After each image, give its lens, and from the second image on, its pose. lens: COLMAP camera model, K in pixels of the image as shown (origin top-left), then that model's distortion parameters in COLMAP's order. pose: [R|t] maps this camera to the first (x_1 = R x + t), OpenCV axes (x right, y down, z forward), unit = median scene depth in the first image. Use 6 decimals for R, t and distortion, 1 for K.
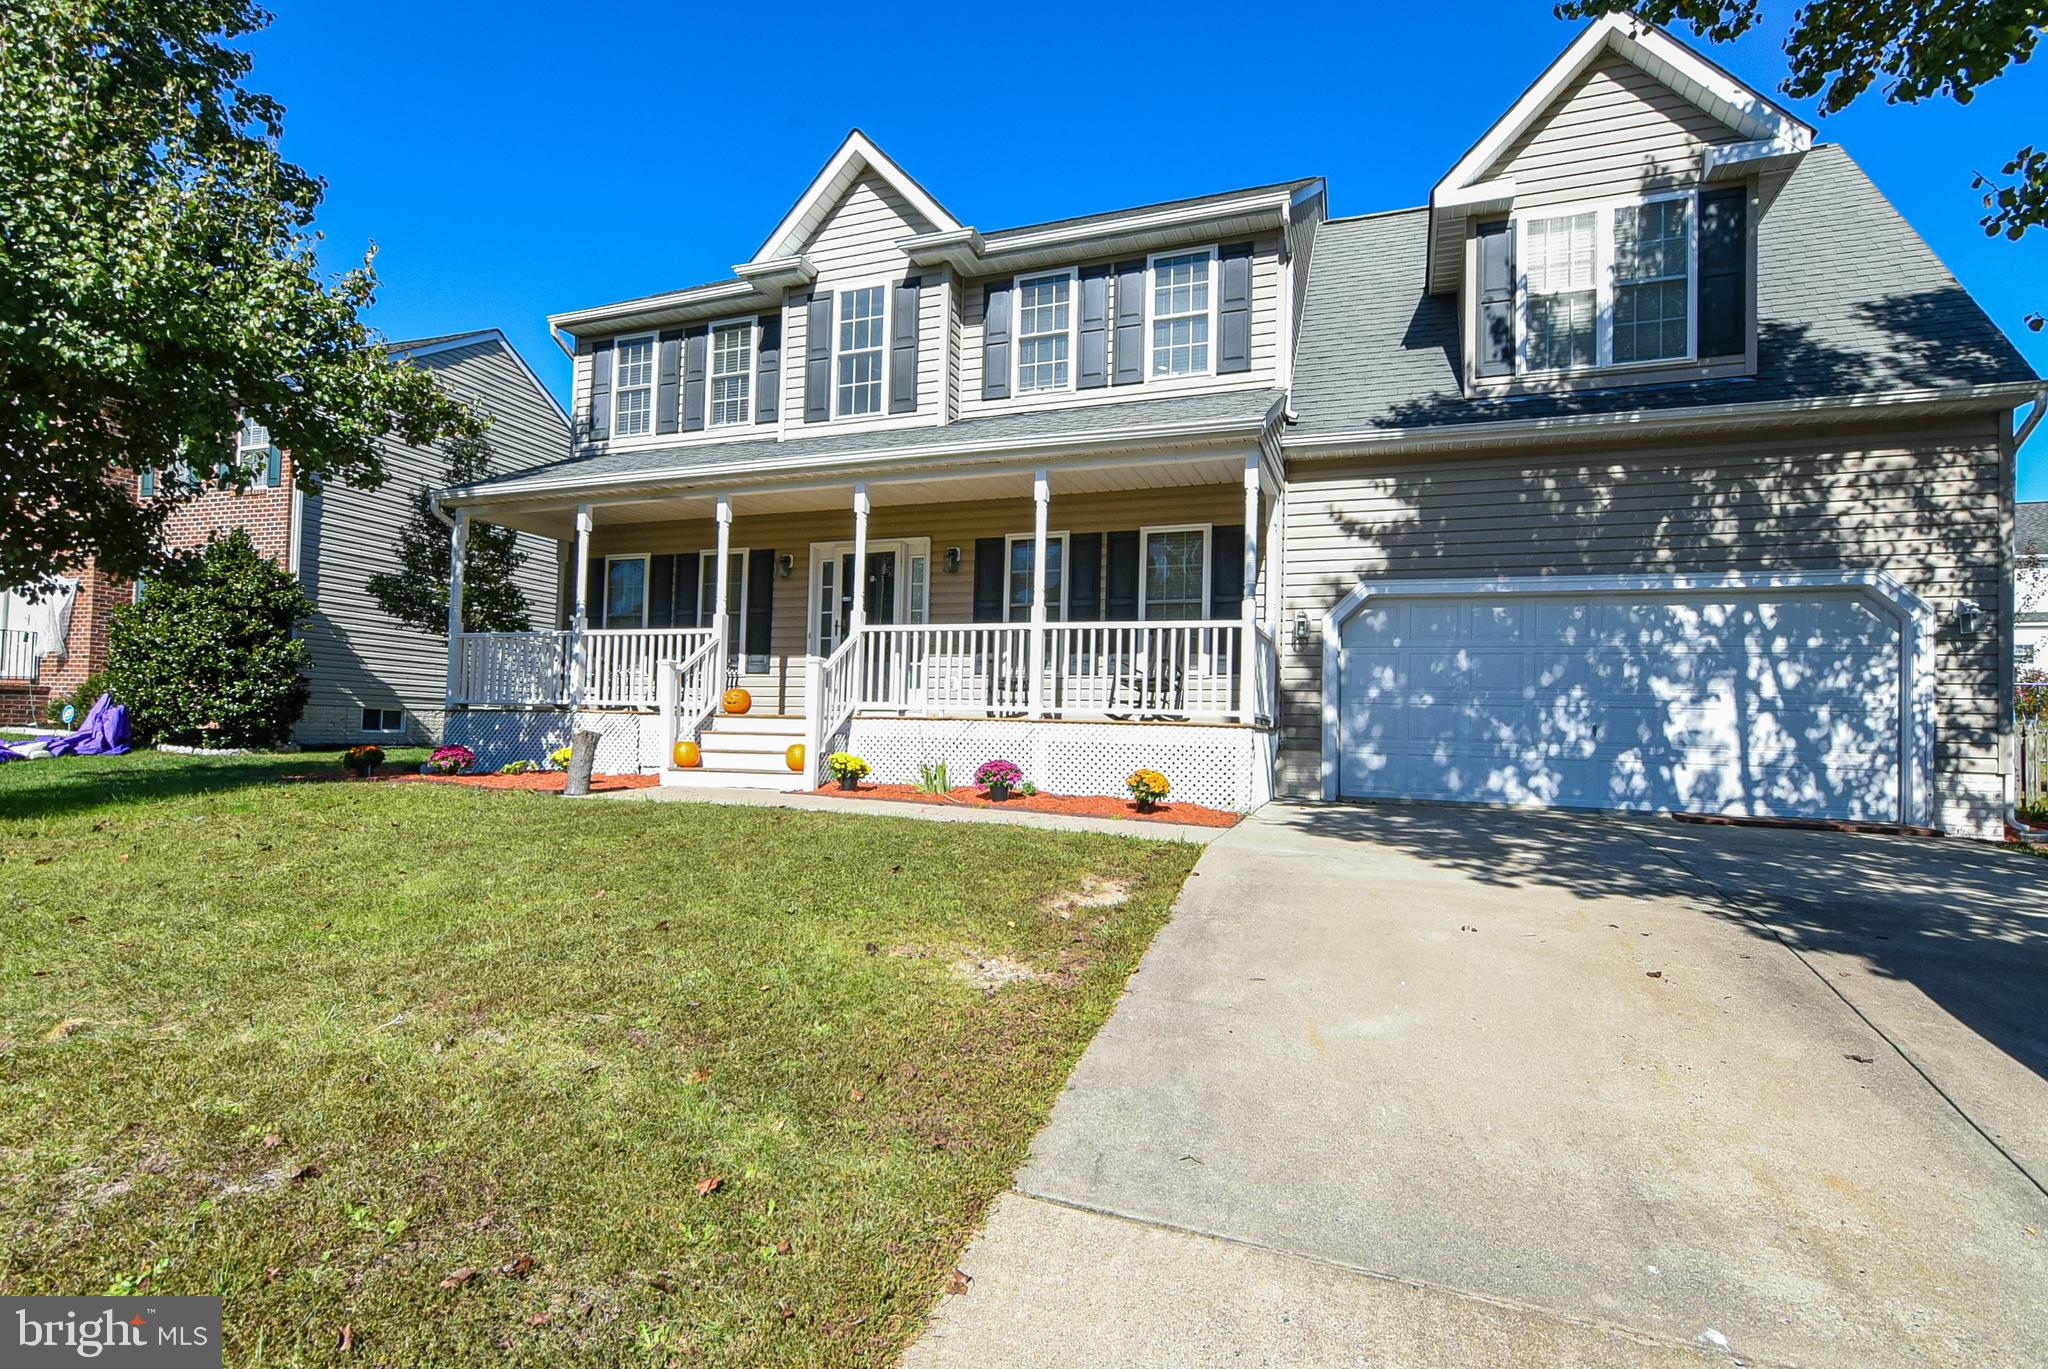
lens RADIAL K [[1014.1, 0, 1033.0], [0, 1014.1, 719.0], [0, 0, 1]] dist [-0.022658, 0.007257]
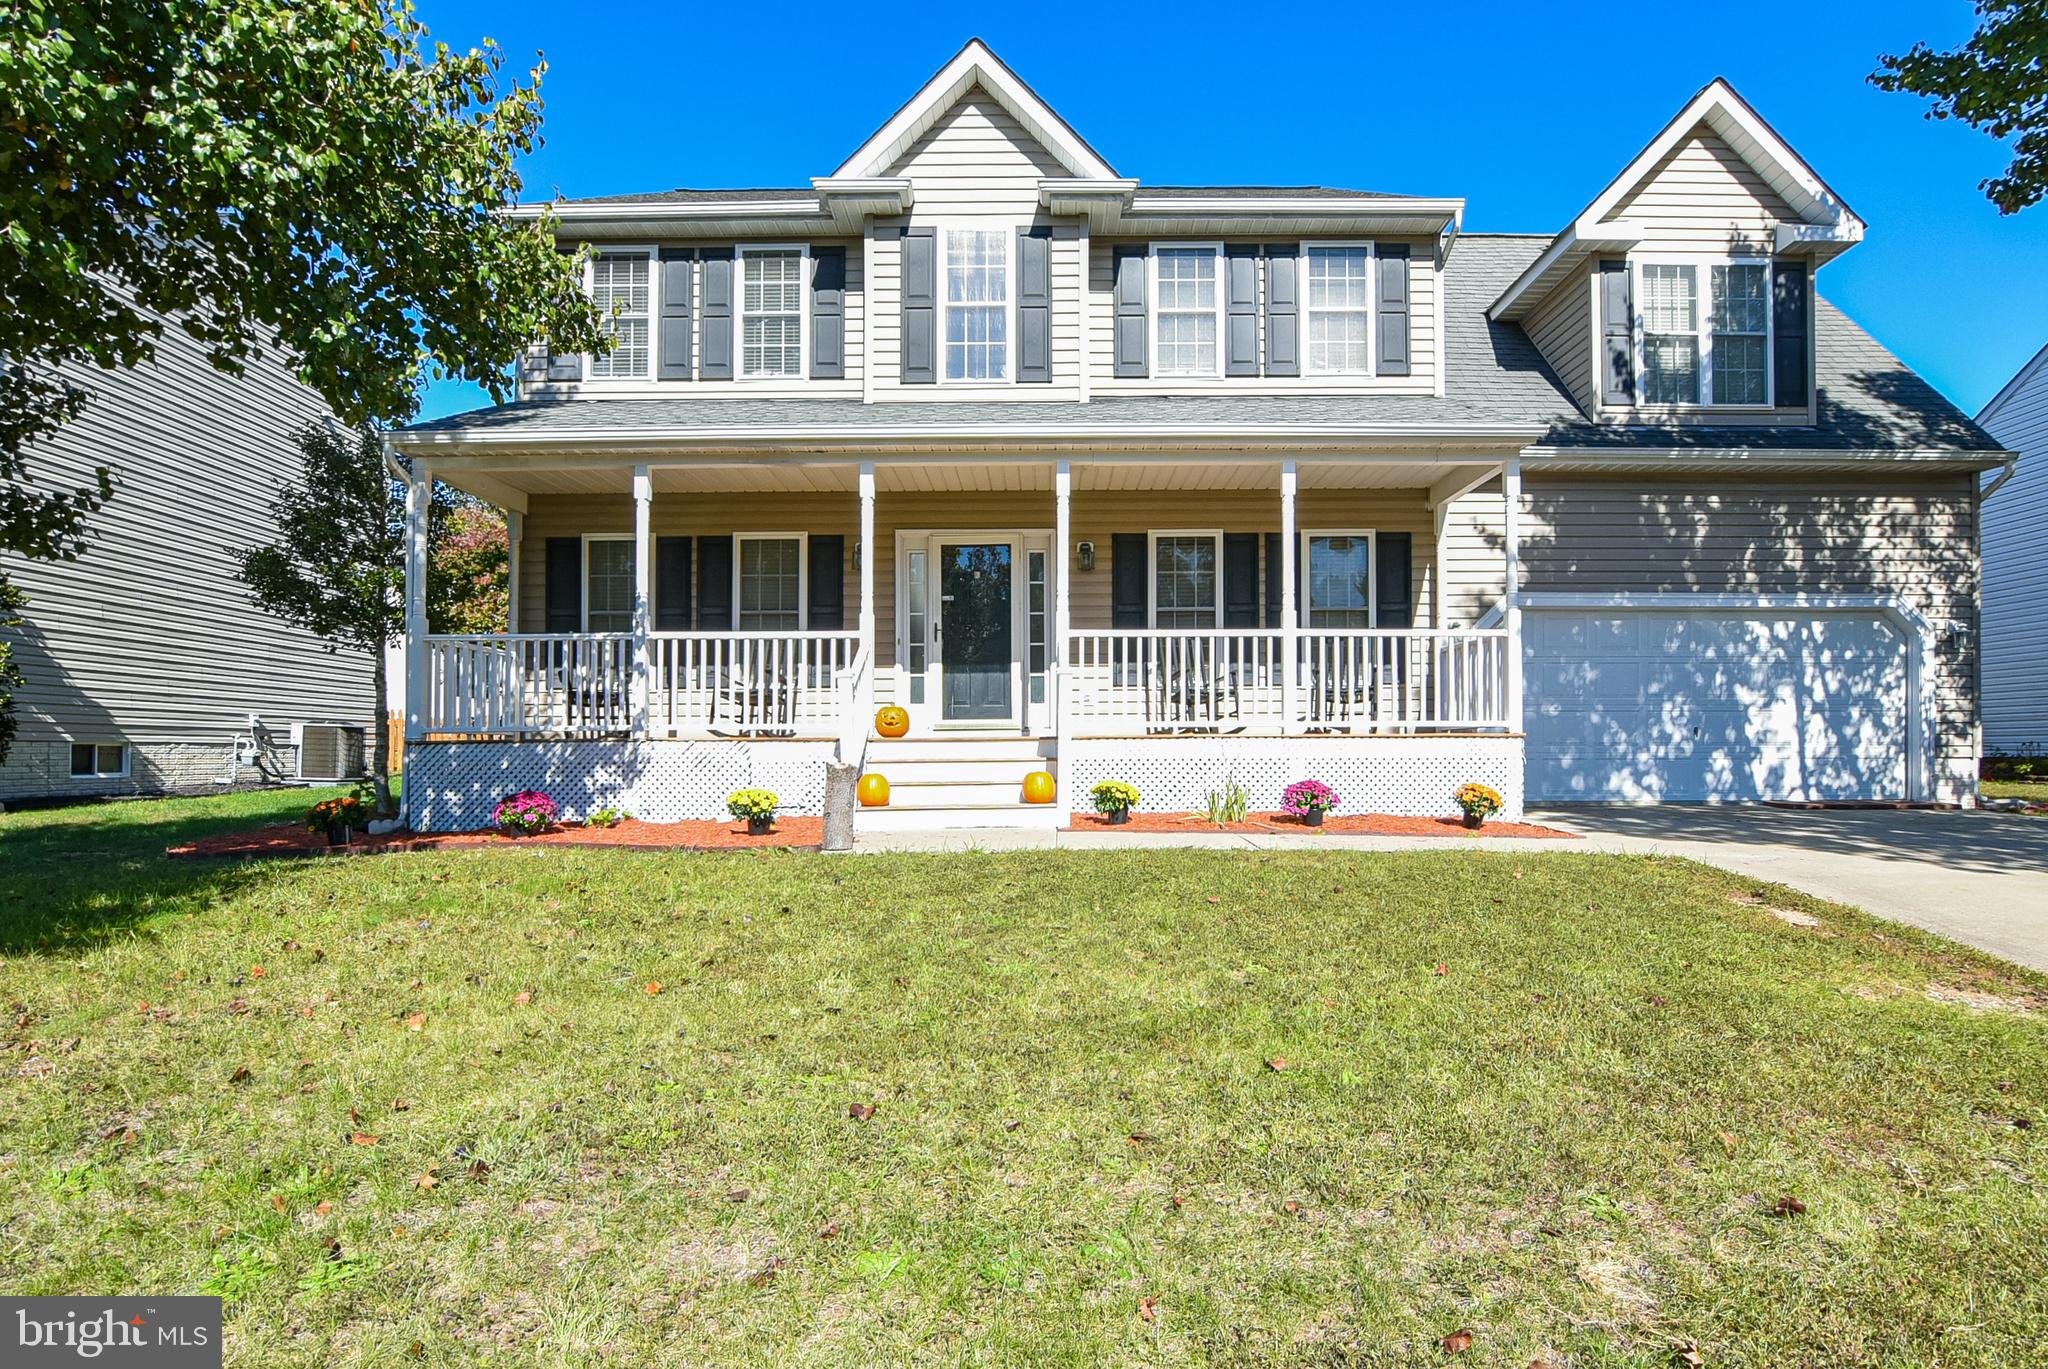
lens RADIAL K [[1014.1, 0, 1065.1], [0, 1014.1, 755.6], [0, 0, 1]] dist [-0.022658, 0.007257]
pose [[0.928618, -0.032846, 0.369581, -0.454753], [0.023629, 0.999287, 0.029438, -0.010773], [-0.370285, -0.018604, 0.928732, 0.192813]]
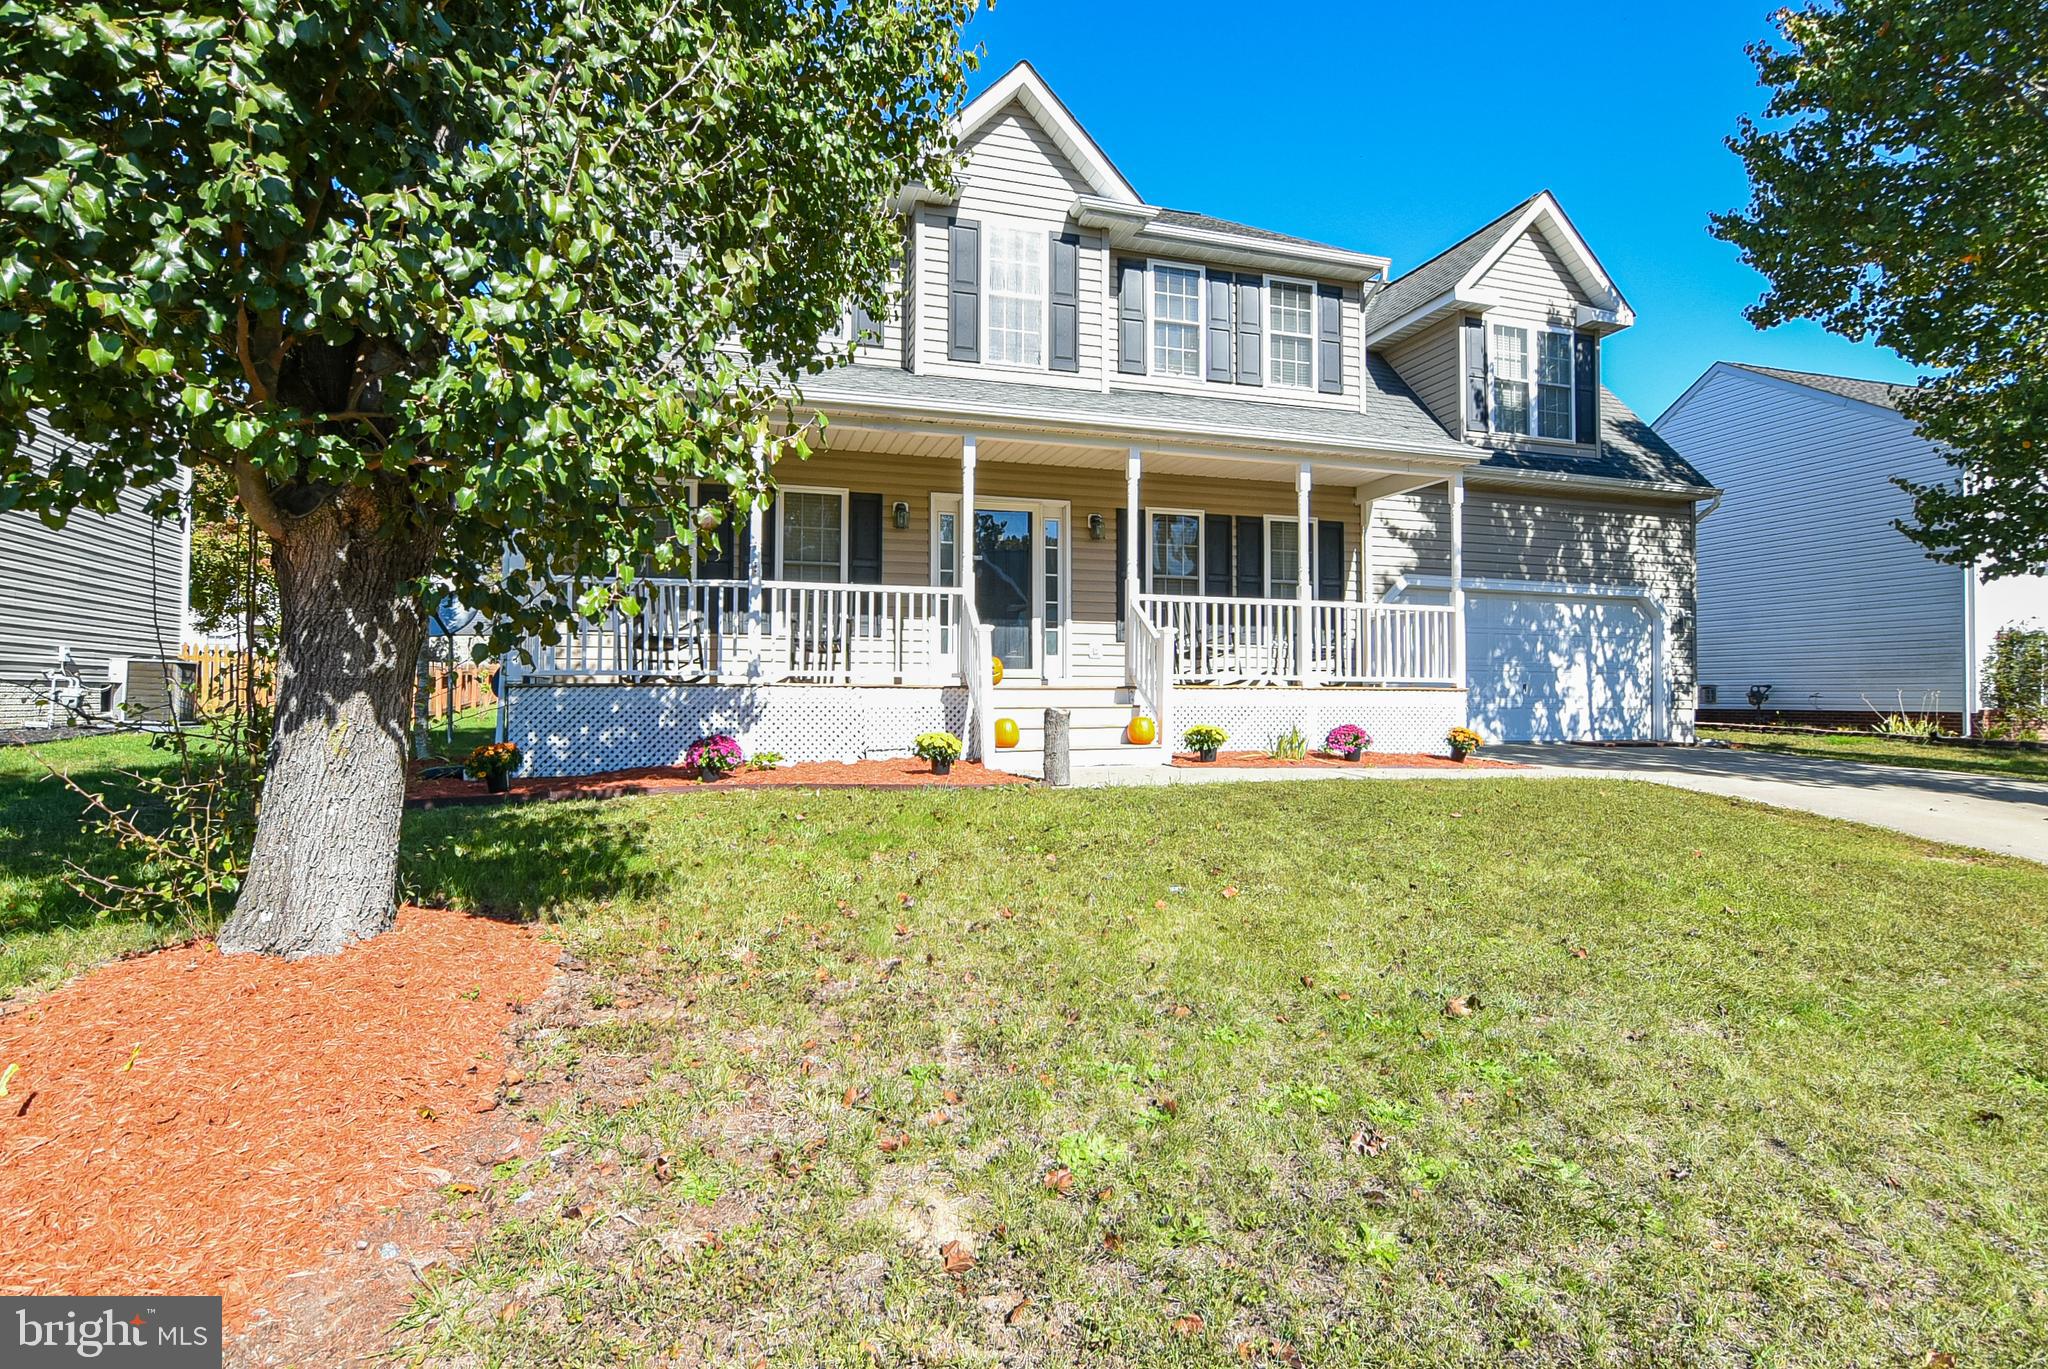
lens RADIAL K [[951.5, 0, 1027.1], [0, 951.5, 682.4], [0, 0, 1]] dist [-0.014273, -0.000937]
pose [[0.796348, -0.013683, 0.604684, -0.745687], [0.008381, 0.999898, 0.011588, -0.016353], [-0.604780, -0.004160, 0.796381, 0.308395]]
